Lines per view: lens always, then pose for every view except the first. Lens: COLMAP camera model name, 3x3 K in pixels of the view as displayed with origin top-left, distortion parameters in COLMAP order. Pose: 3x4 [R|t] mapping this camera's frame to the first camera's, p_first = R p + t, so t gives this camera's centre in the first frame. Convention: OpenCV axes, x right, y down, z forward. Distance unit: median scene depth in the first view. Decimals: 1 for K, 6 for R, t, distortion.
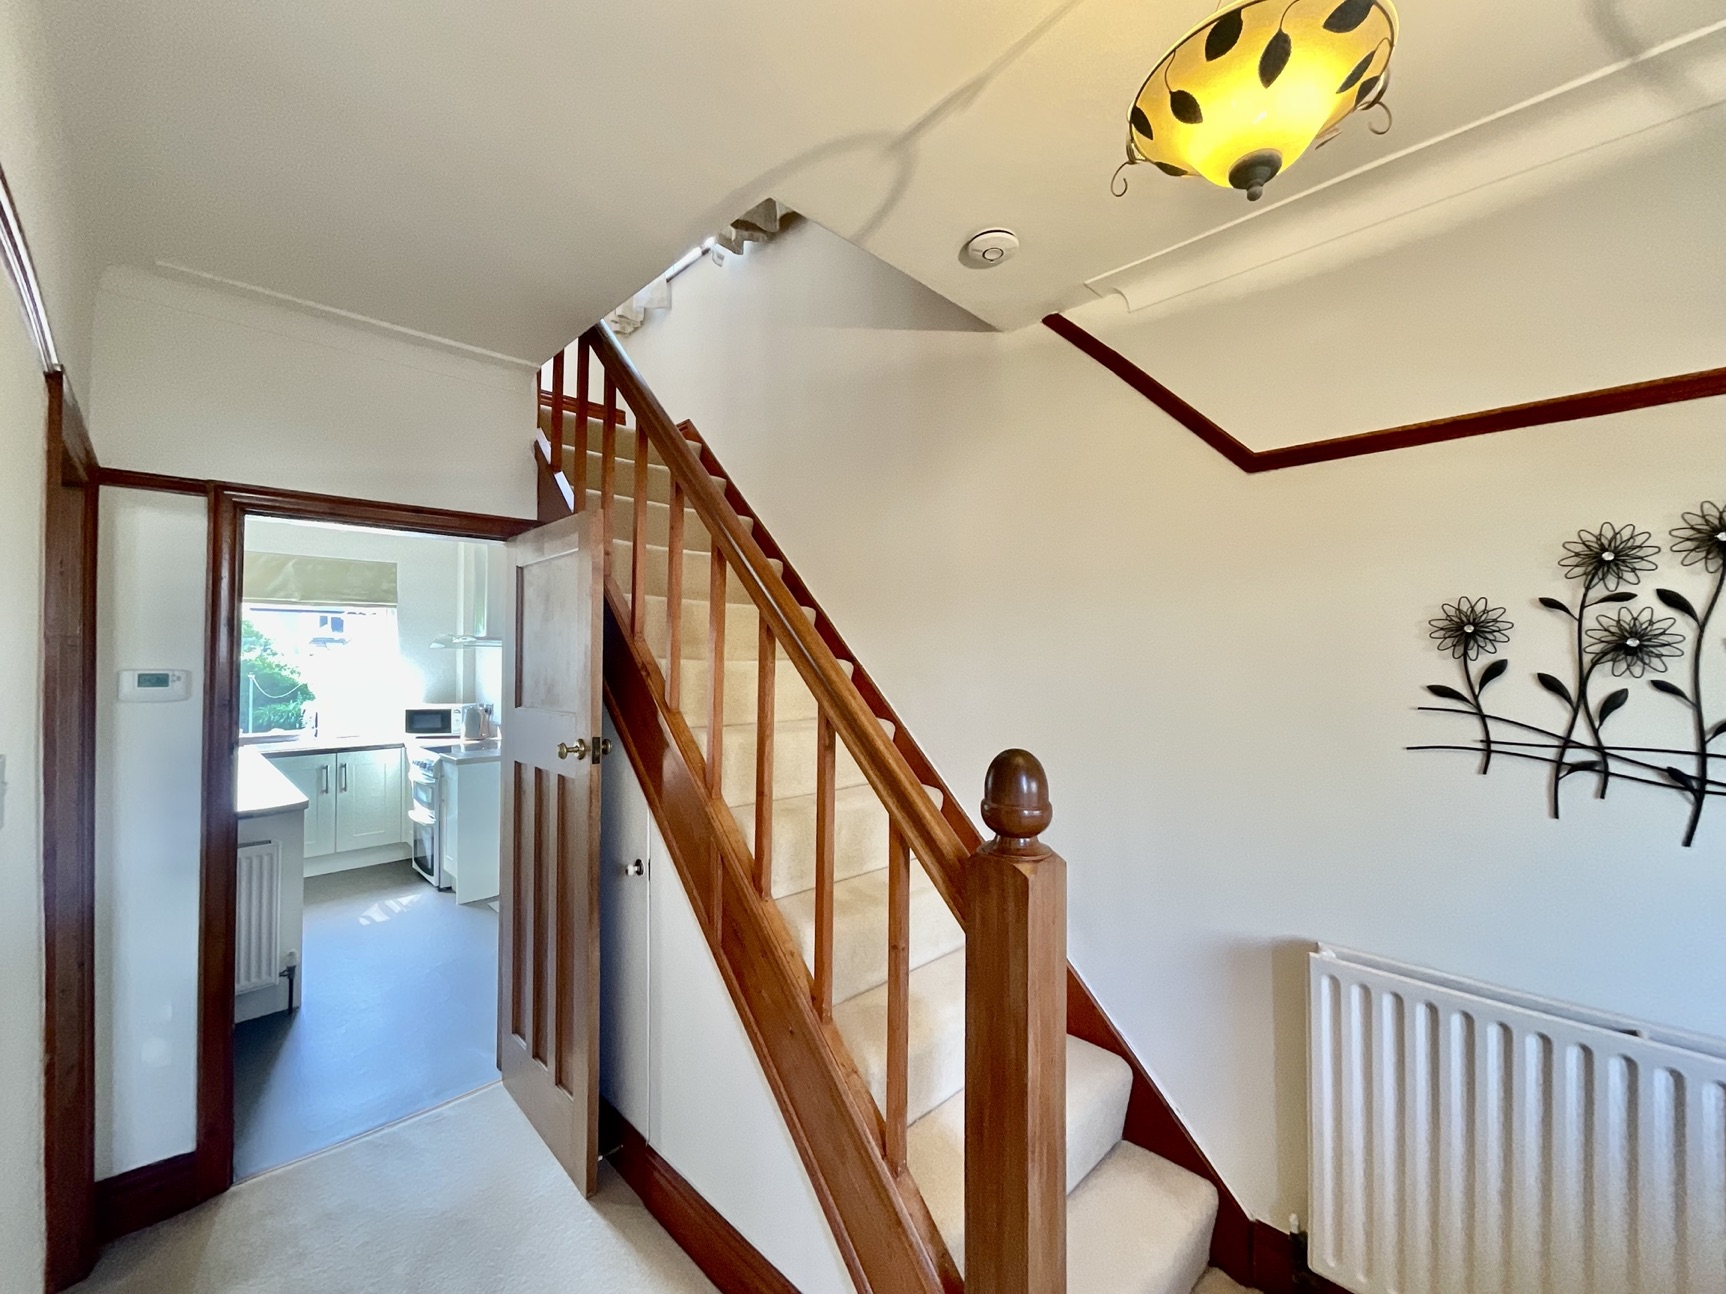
lens RADIAL K [[708.1, 0, 872.7], [0, 708.1, 656.4], [0, 0, 1]] dist [0.000155, 0.000064]
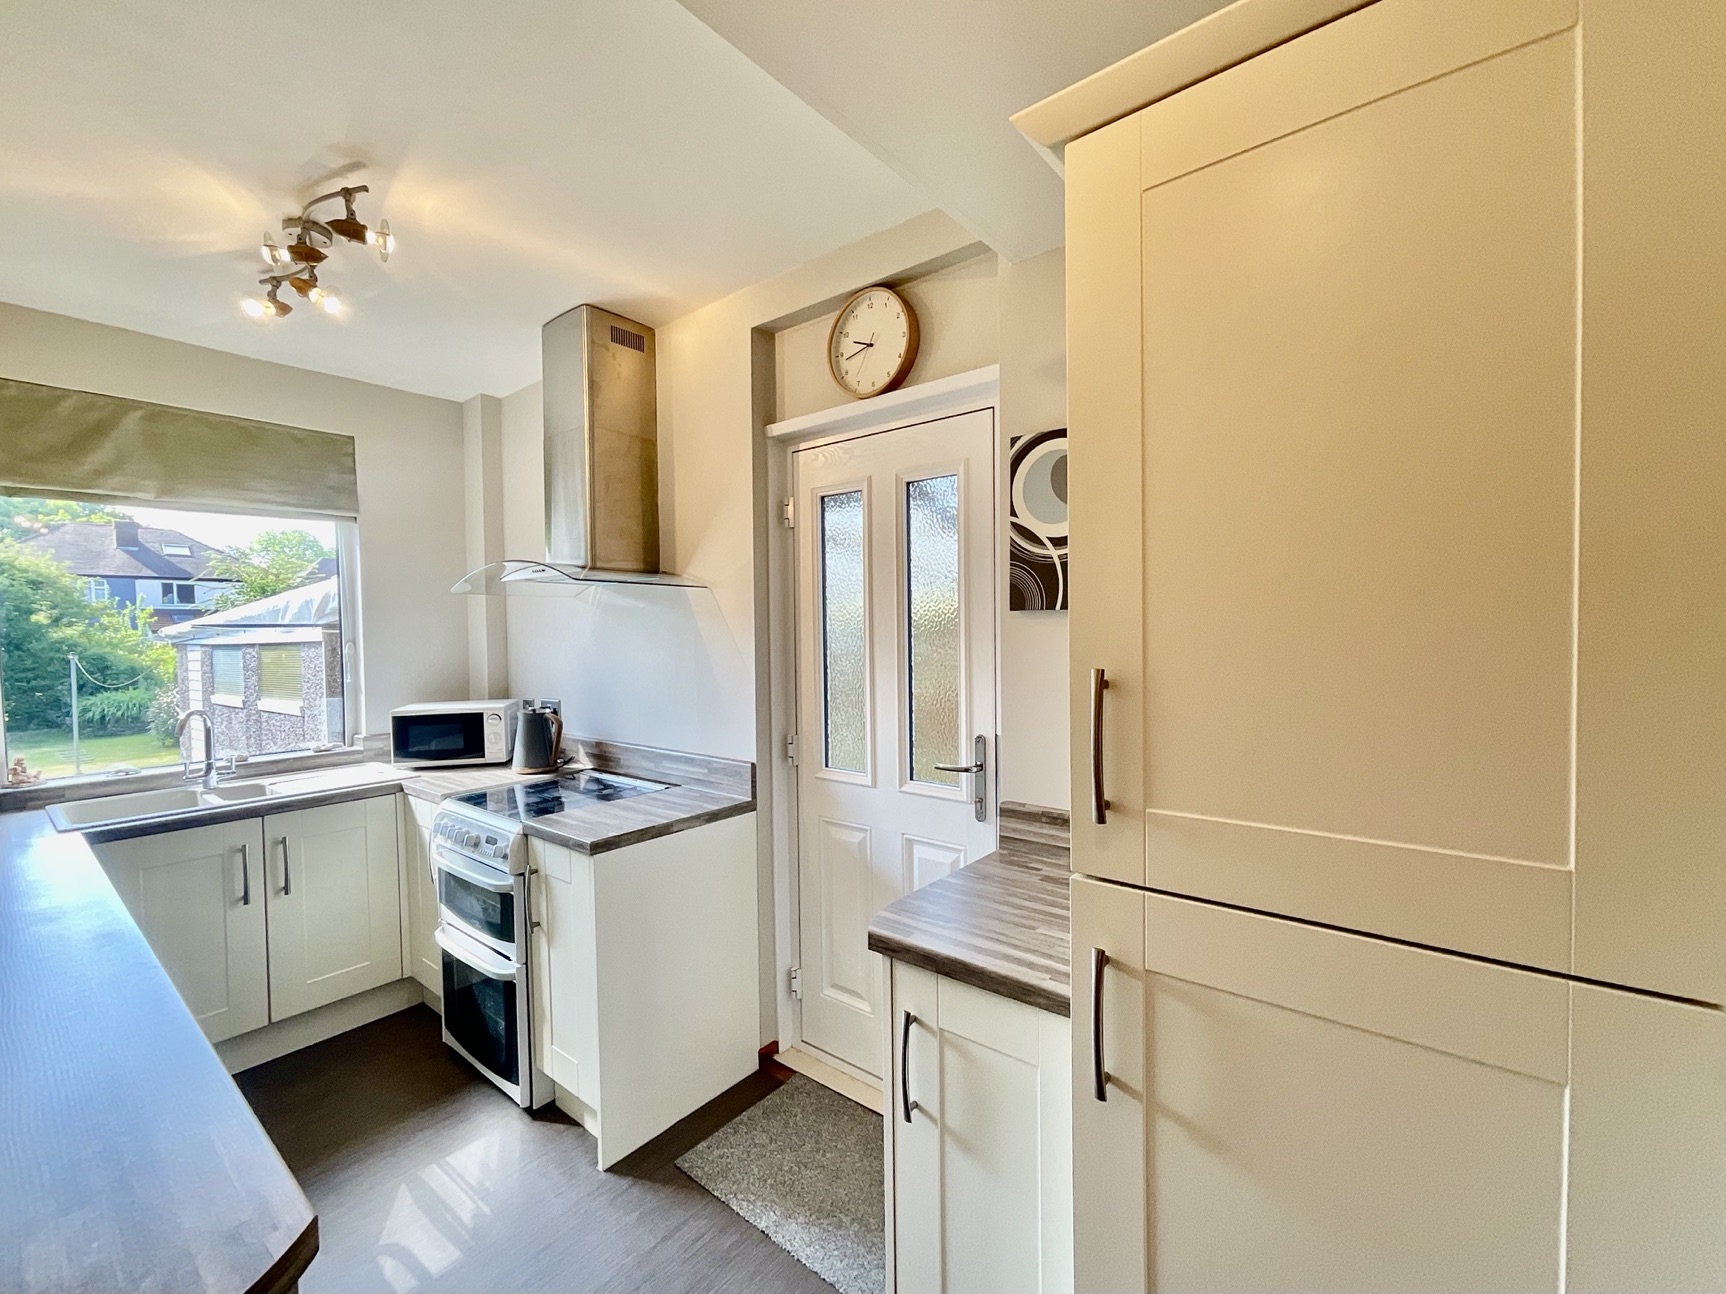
lens RADIAL K [[708.1, 0, 854.1], [0, 708.1, 642.4], [0, 0, 1]] dist [0.000155, 0.000064]
pose [[0.993469, -0.020814, 0.112191, -0.388534], [0.017537, 0.999393, 0.030113, 0.010946], [-0.112750, -0.027949, 0.993230, 0.455733]]
